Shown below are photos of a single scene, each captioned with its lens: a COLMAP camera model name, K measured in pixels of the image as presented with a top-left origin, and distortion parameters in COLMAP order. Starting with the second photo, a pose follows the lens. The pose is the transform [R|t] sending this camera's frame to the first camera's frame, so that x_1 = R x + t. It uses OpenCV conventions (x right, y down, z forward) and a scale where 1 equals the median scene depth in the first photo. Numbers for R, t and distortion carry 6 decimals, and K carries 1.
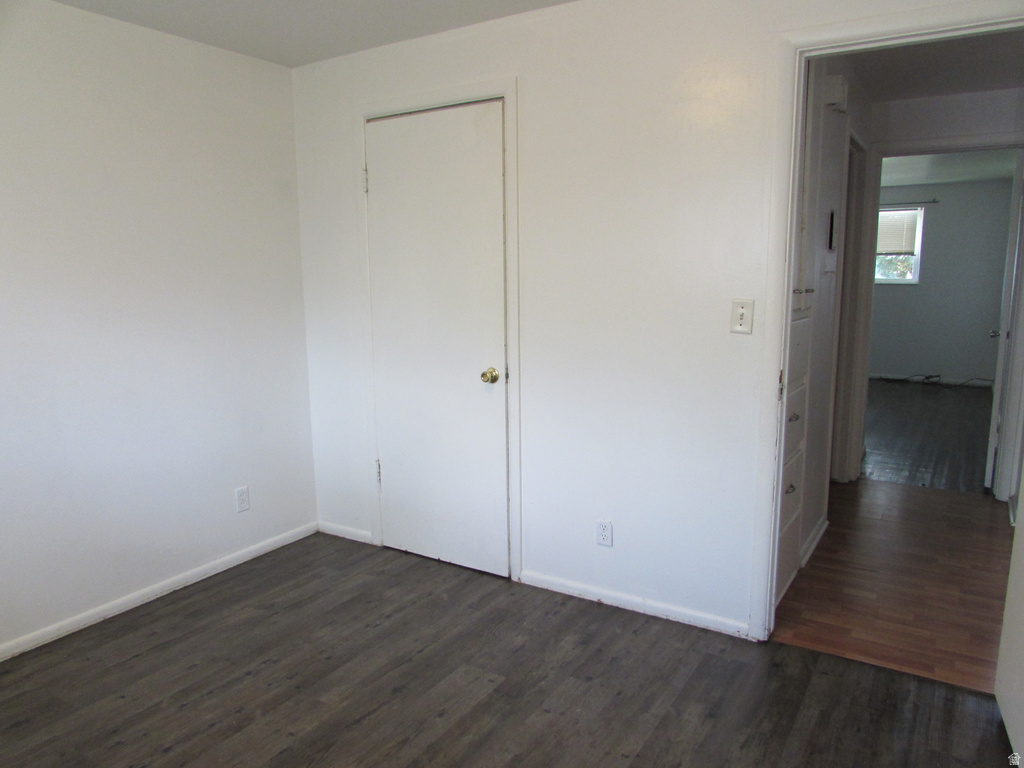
lens RADIAL K [[739.0, 0, 517.5], [0, 739.0, 381.6], [0, 0, 1]] dist [-0.020524, 0.003203]
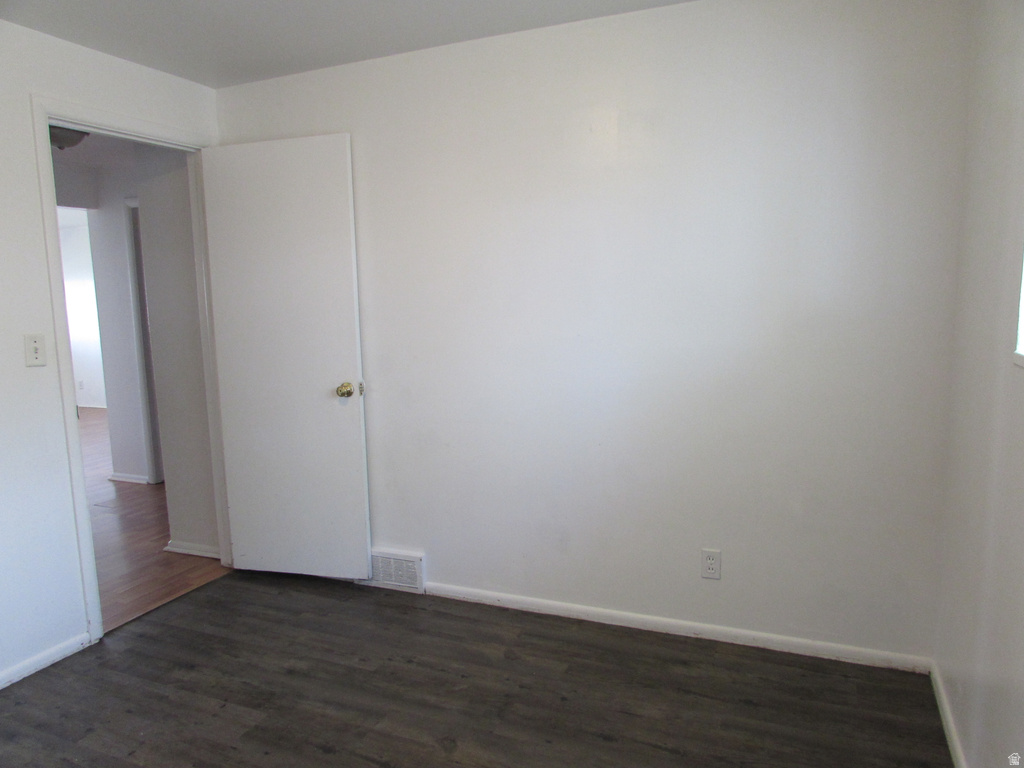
lens RADIAL K [[739.0, 0, 516.1], [0, 739.0, 385.1], [0, 0, 1]] dist [-0.020524, 0.003203]
pose [[-0.130727, -0.131784, 0.982621, -0.855637], [0.188221, 0.969802, 0.155106, -0.076527], [-0.973388, 0.205226, -0.101974, 0.464647]]
